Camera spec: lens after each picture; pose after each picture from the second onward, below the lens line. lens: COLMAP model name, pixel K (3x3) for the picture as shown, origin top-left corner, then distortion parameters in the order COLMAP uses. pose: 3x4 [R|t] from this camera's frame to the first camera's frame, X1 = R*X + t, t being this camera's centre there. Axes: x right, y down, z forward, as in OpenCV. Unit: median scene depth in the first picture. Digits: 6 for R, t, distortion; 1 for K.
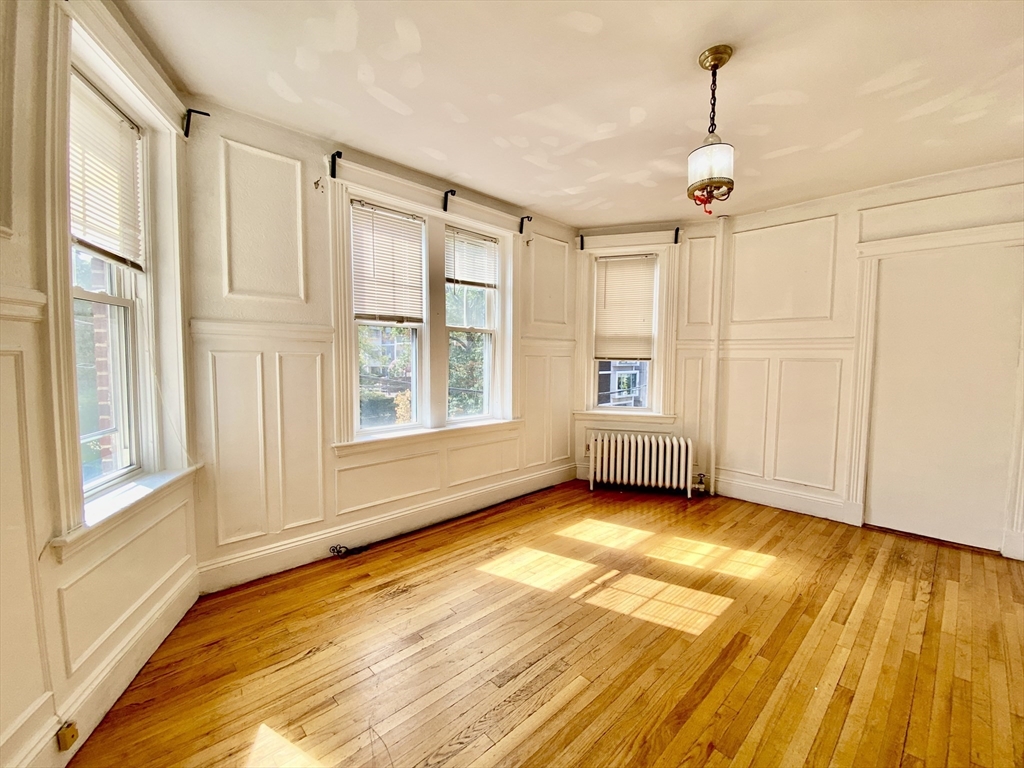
lens RADIAL K [[424.4, 0, 505.2], [0, 424.4, 381.2], [0, 0, 1]] dist [0.022254, -0.020571]
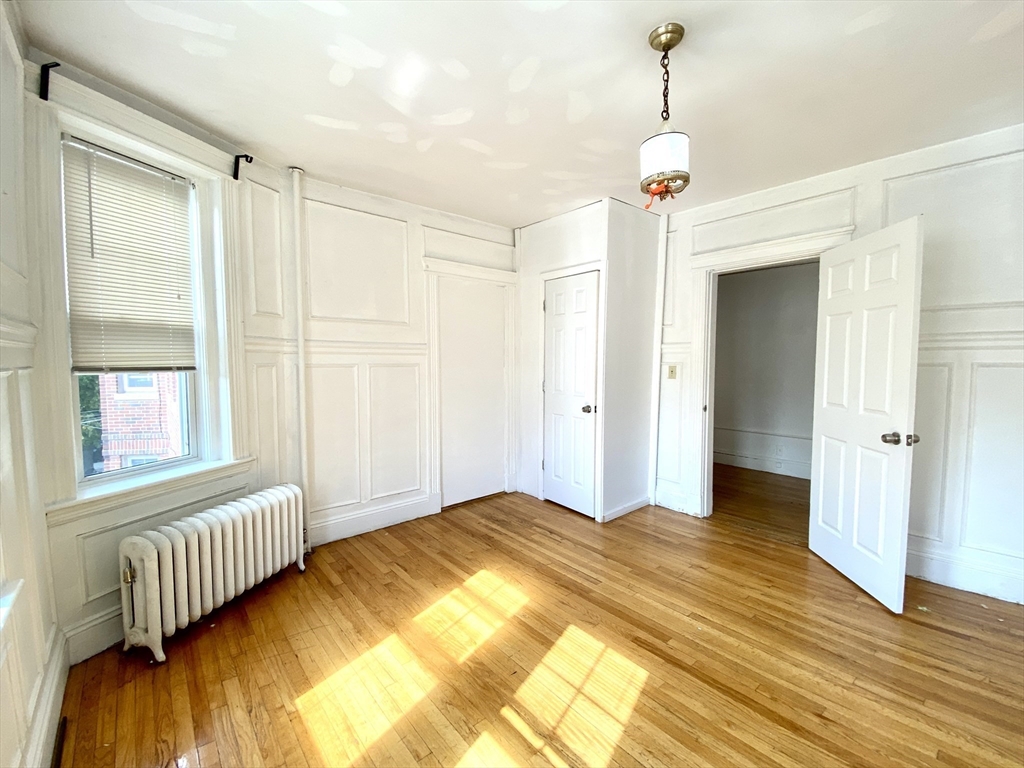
lens RADIAL K [[432.3, 0, 507.0], [0, 432.3, 383.8], [0, 0, 1]] dist [0.024130, -0.021775]
pose [[0.053064, -0.064638, 0.996497, -0.285042], [0.059005, 0.996362, 0.061487, -0.058940], [-0.996846, 0.055535, 0.056684, 0.767635]]
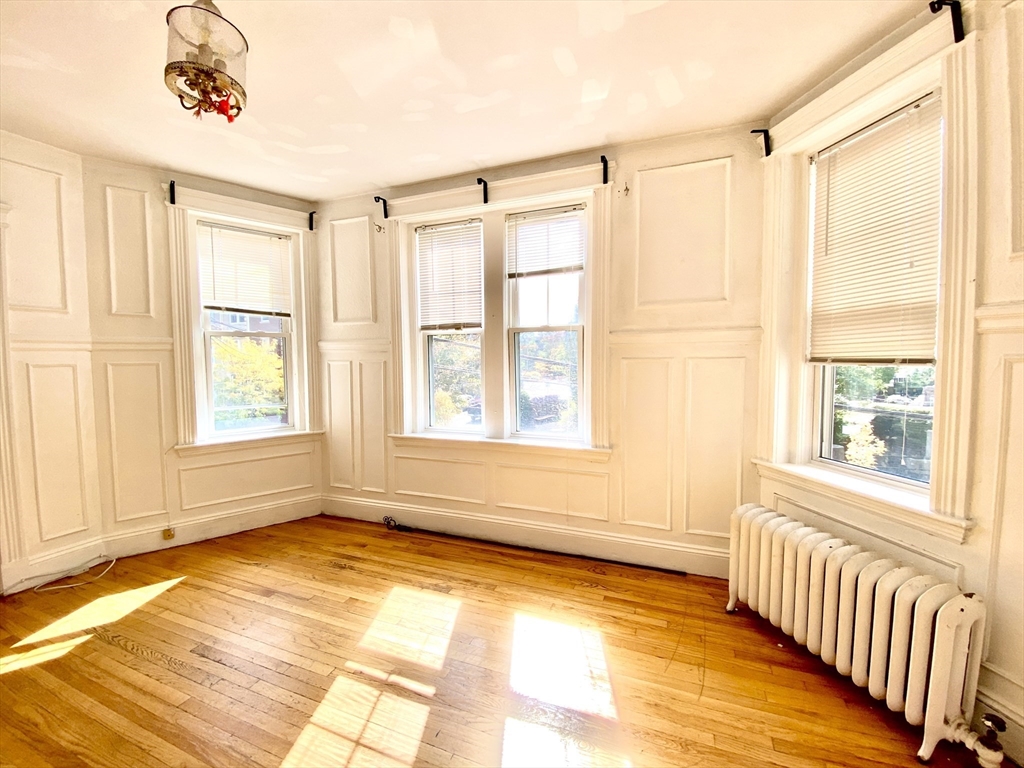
lens RADIAL K [[418.9, 0, 505.7], [0, 418.9, 384.1], [0, 0, 1]] dist [0.018399, -0.018496]
pose [[0.428031, 0.036819, -0.903014, 0.713617], [-0.041419, 0.998919, 0.021097, -0.032105], [0.902815, 0.028372, 0.429093, 0.668597]]
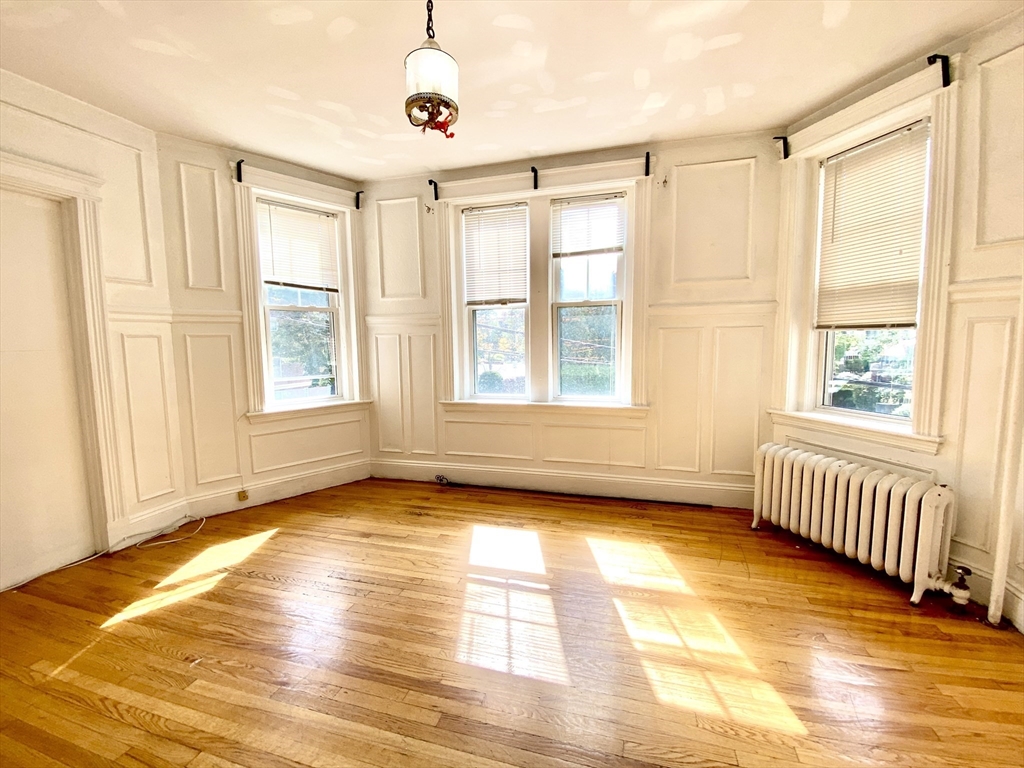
lens RADIAL K [[432.3, 0, 507.0], [0, 432.3, 383.8], [0, 0, 1]] dist [0.024130, -0.021775]
pose [[0.509213, 0.066173, -0.858093, 0.751499], [-0.032140, 0.997806, 0.057875, 0.006162], [0.860040, -0.001892, 0.510223, 0.415311]]
